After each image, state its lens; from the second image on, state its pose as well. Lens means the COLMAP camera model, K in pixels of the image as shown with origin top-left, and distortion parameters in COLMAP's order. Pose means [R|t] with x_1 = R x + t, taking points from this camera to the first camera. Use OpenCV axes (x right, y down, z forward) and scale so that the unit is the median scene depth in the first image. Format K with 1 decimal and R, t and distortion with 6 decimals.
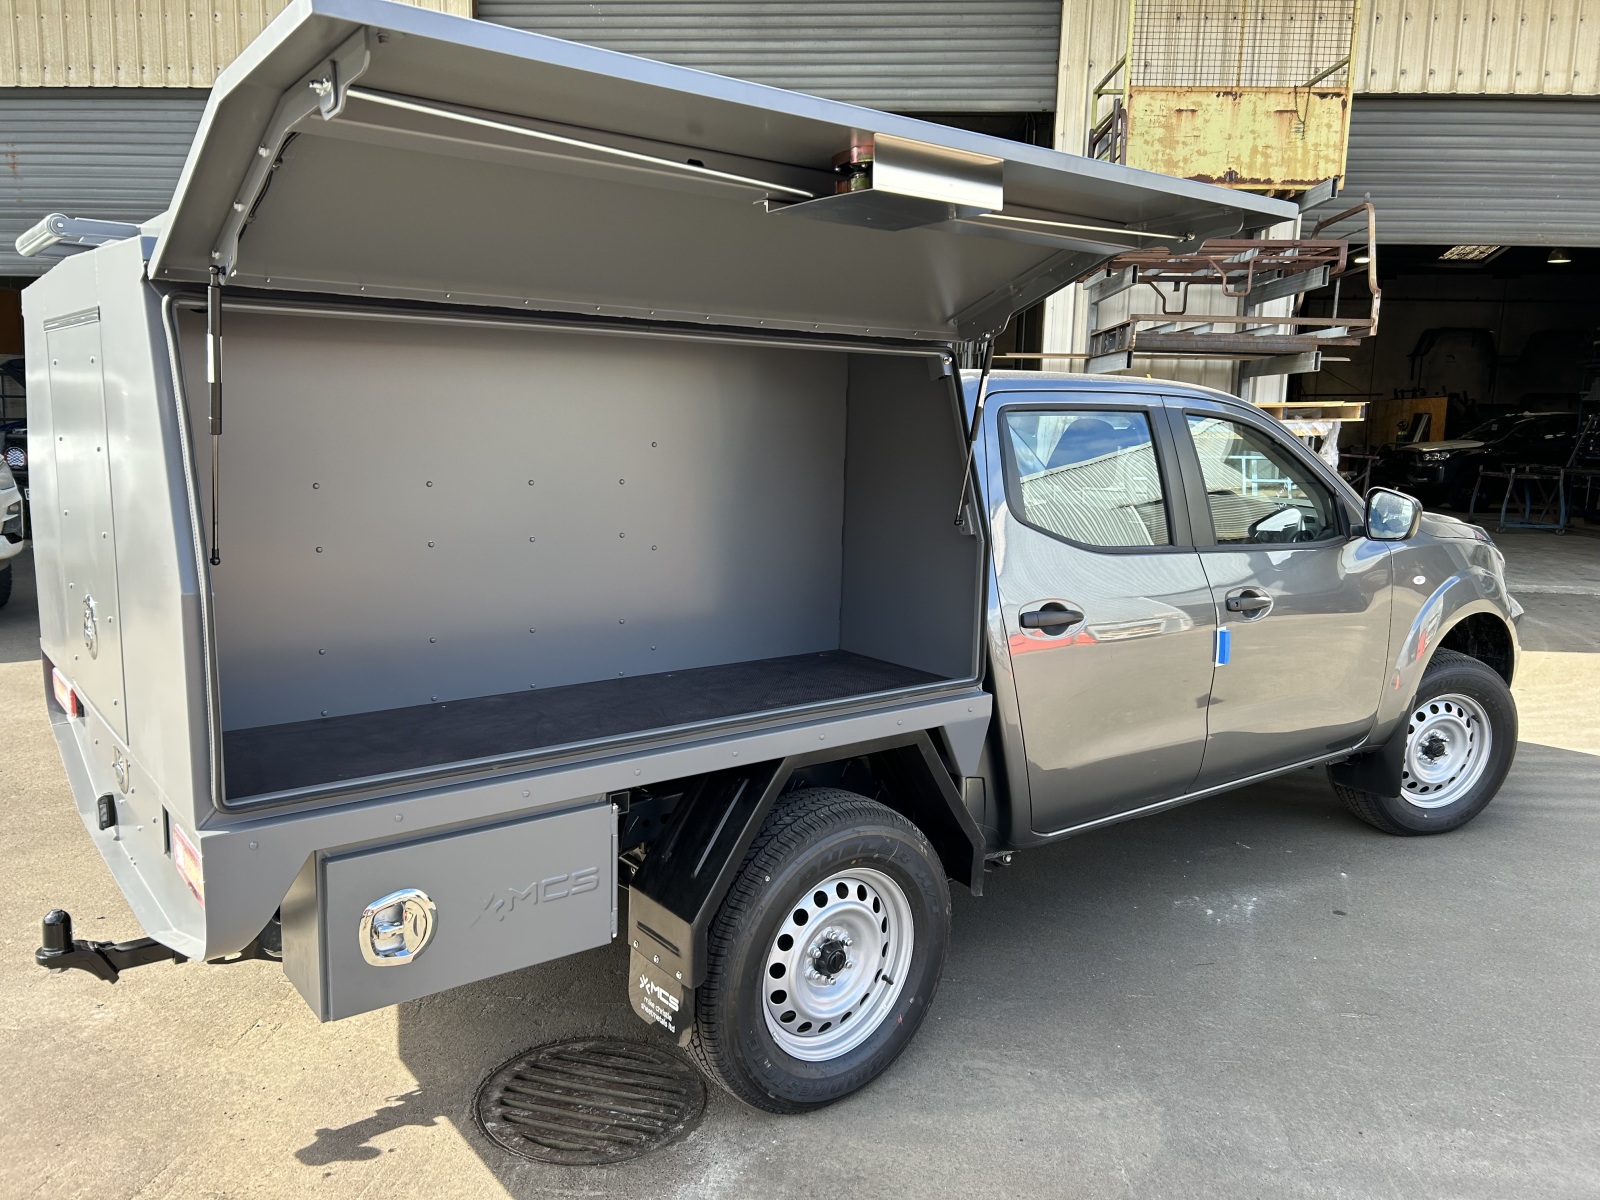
lens RADIAL K [[1206.3, 0, 799.8], [0, 1206.3, 608.4], [0, 0, 1]] dist [0.034619, -0.043250]
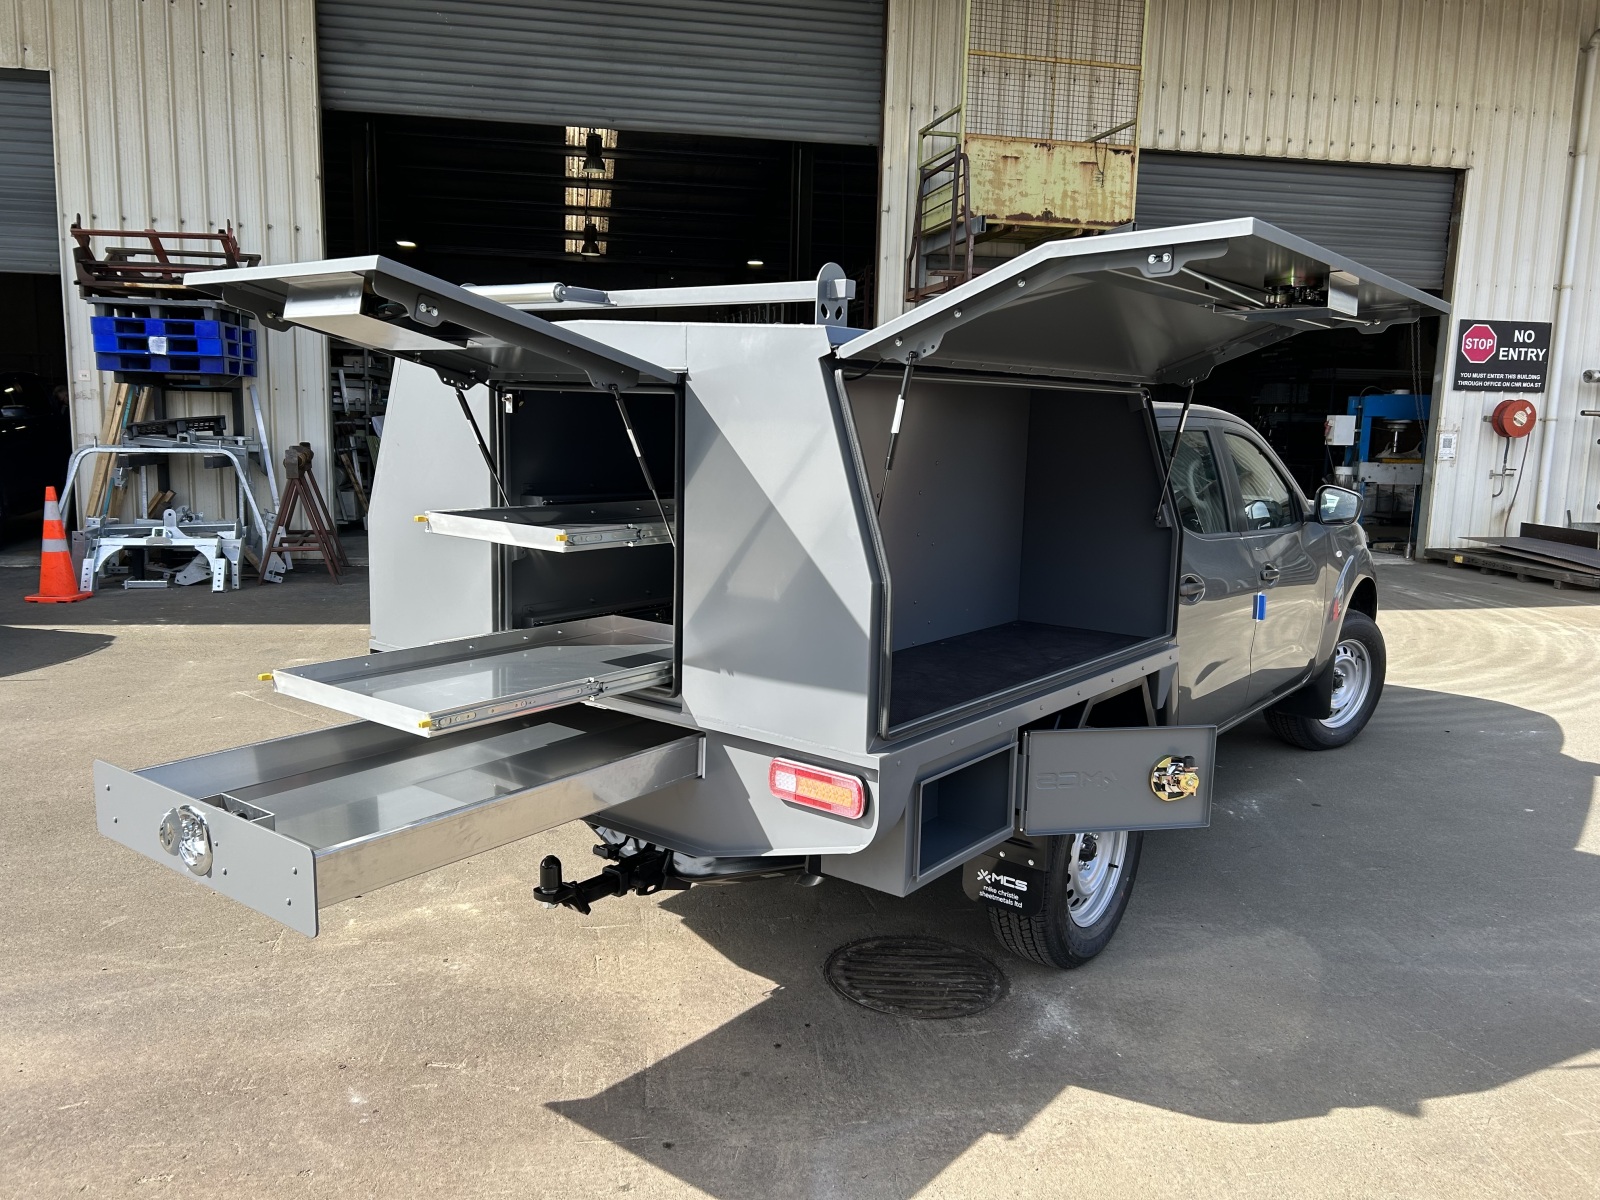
lens RADIAL K [[1206.3, 0, 797.6], [0, 1206.3, 594.8], [0, 0, 1]] dist [0.034619, -0.043250]
pose [[0.966357, -0.035666, 0.254721, -0.187569], [0.036999, 0.999315, -0.000442, -0.000048], [-0.254531, 0.009851, 0.967015, -0.062341]]
